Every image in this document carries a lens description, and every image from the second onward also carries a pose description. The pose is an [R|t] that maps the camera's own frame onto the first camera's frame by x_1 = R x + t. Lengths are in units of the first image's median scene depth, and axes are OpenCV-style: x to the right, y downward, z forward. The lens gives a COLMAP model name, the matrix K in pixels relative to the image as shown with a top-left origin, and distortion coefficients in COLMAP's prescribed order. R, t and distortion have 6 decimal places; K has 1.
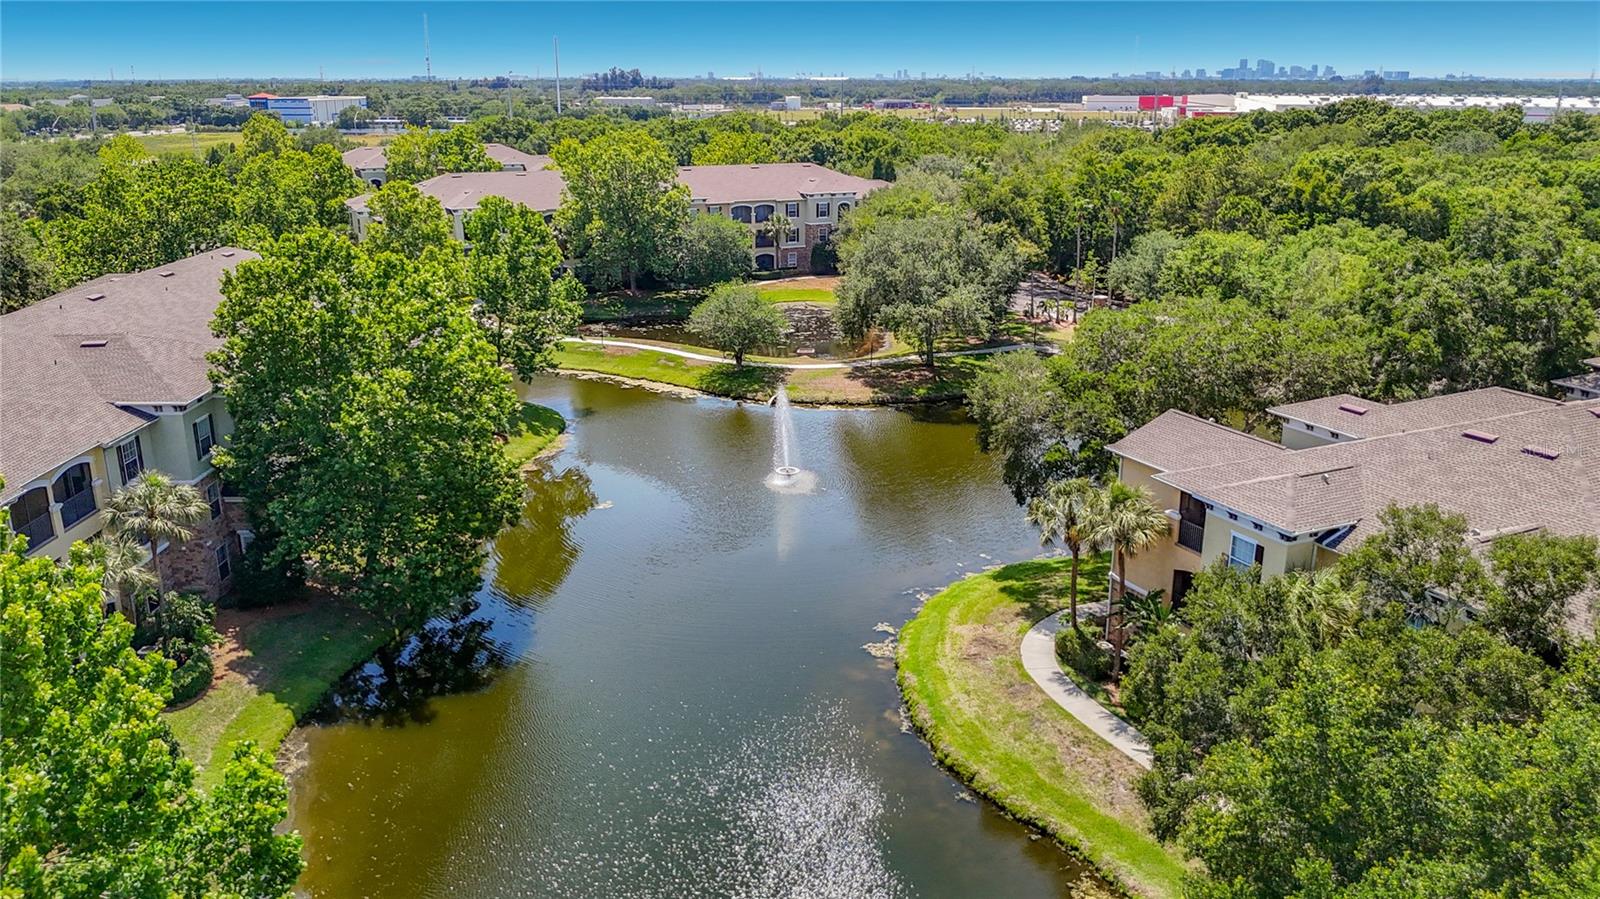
lens RADIAL K [[1235.3, 0, 816.2], [0, 1235.3, 451.5], [0, 0, 1]] dist [-0.029937, -0.002275]
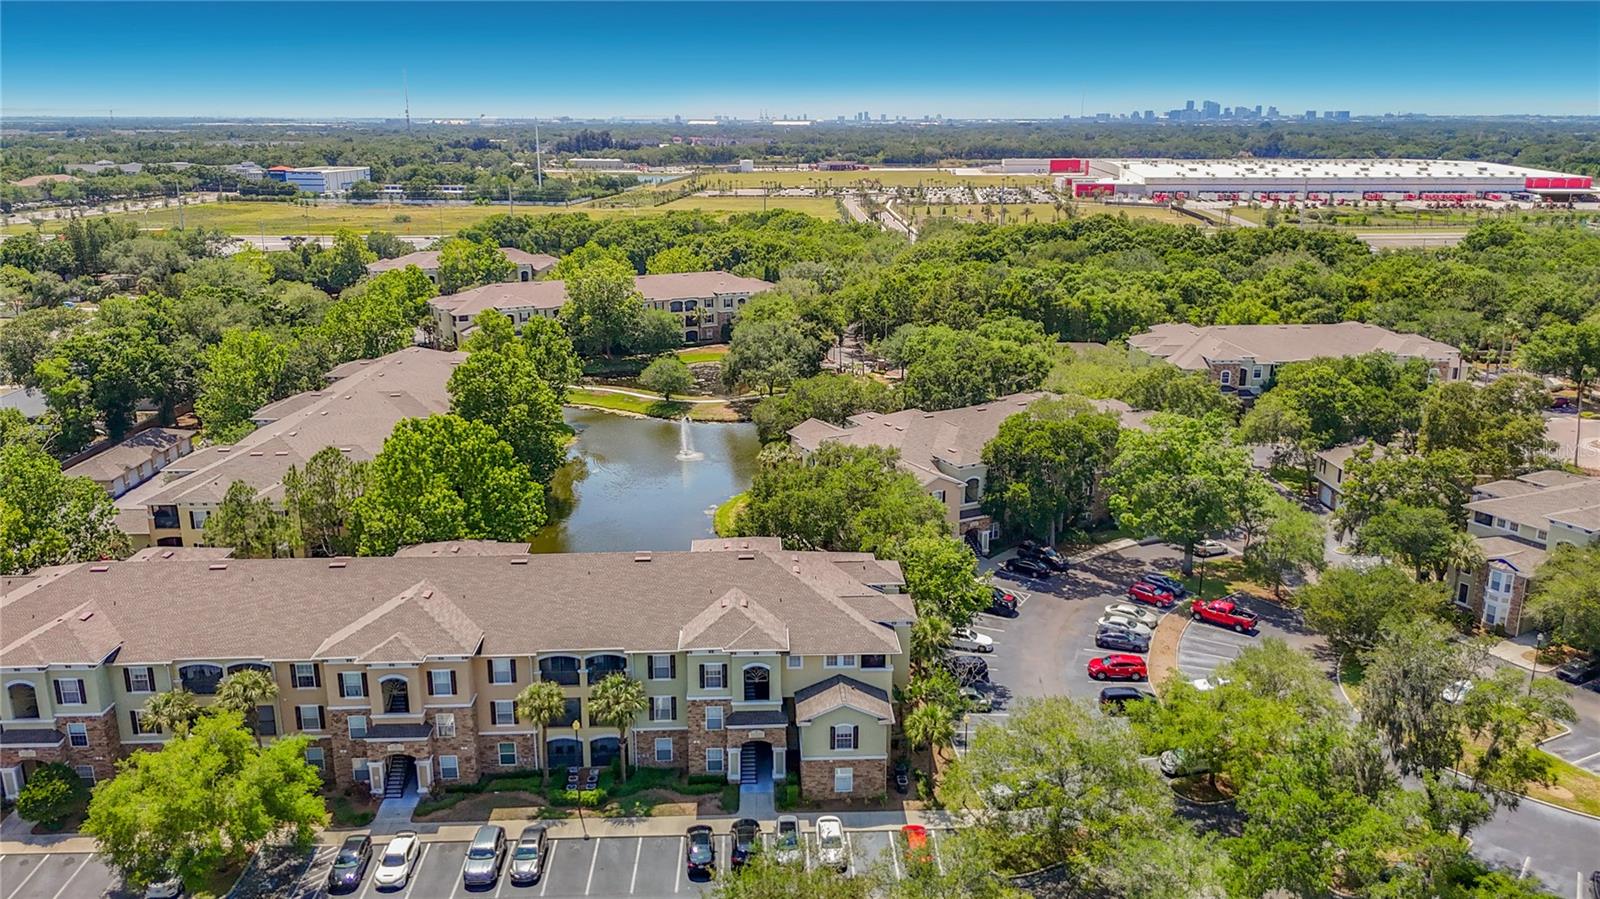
lens RADIAL K [[1240.1, 0, 829.2], [0, 1240.1, 450.5], [0, 0, 1]] dist [0.062452, -0.007371]
pose [[0.999464, -0.006793, 0.032016, 0.092796], [0.007645, 0.999618, -0.026555, 0.042727], [-0.031823, 0.026786, 0.999135, -0.667872]]
